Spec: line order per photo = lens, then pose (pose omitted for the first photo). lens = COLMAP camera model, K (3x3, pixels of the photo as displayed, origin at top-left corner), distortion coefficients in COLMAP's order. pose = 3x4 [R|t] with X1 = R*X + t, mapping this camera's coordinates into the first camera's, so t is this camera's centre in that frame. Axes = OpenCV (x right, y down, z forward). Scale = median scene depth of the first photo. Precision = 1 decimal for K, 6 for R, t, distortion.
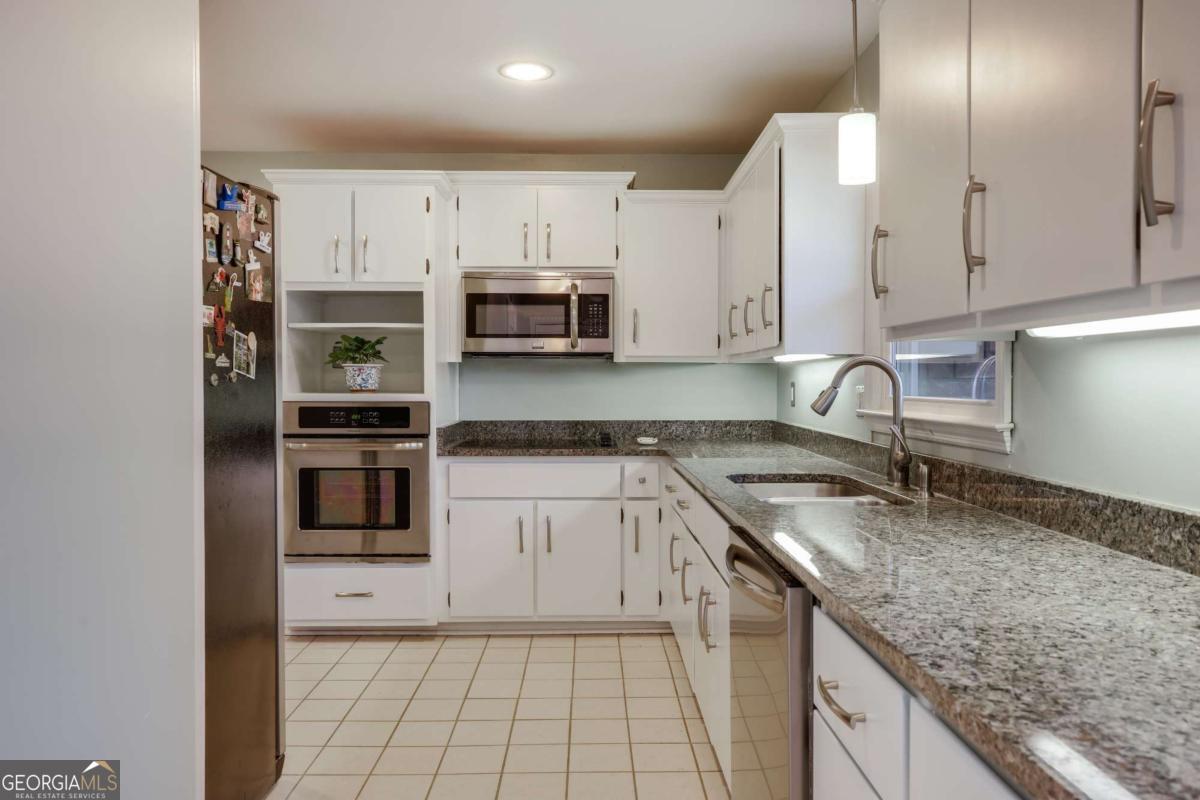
lens RADIAL K [[503.8, 0, 607.1], [0, 503.8, 386.1], [0, 0, 1]] dist [0.001857, 0.000635]
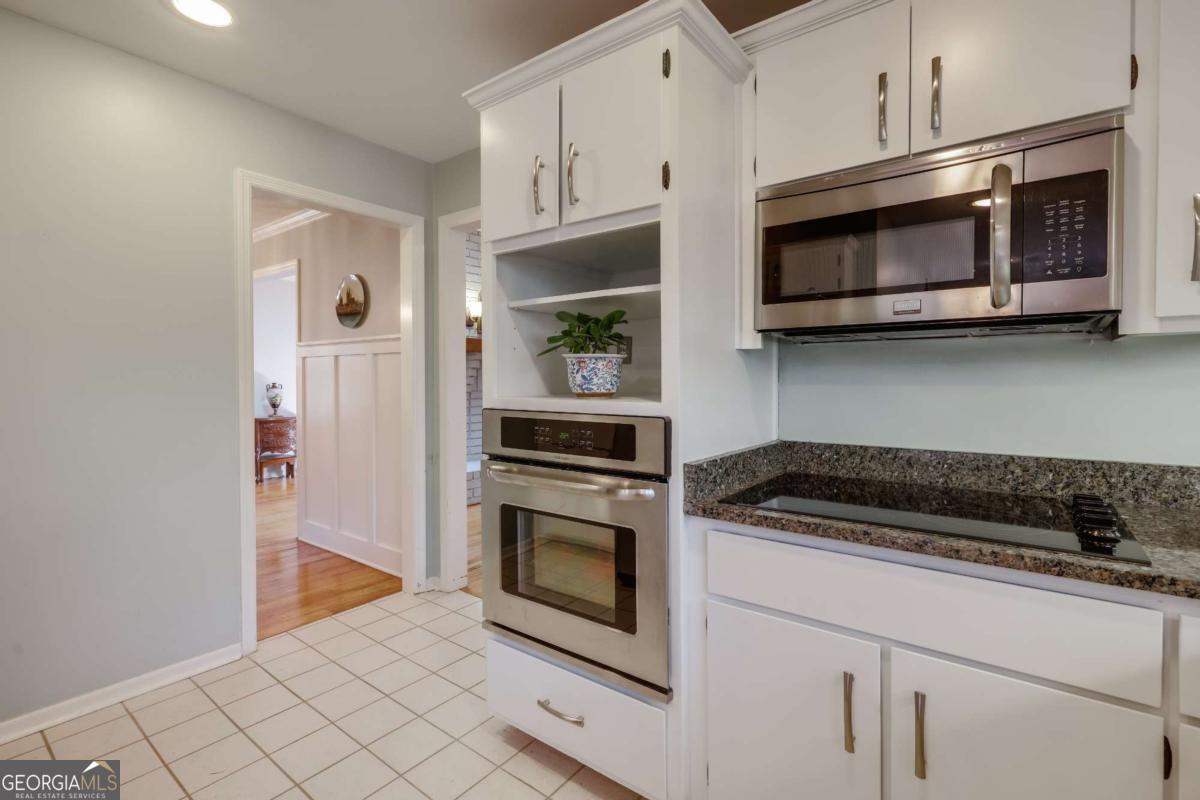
lens RADIAL K [[503.8, 0, 607.1], [0, 503.8, 386.1], [0, 0, 1]] dist [0.001857, 0.000635]
pose [[0.742240, 0.004946, -0.670116, -0.025609], [-0.003798, 0.999988, 0.003174, -0.003917], [0.670124, 0.000189, 0.742249, 0.472081]]
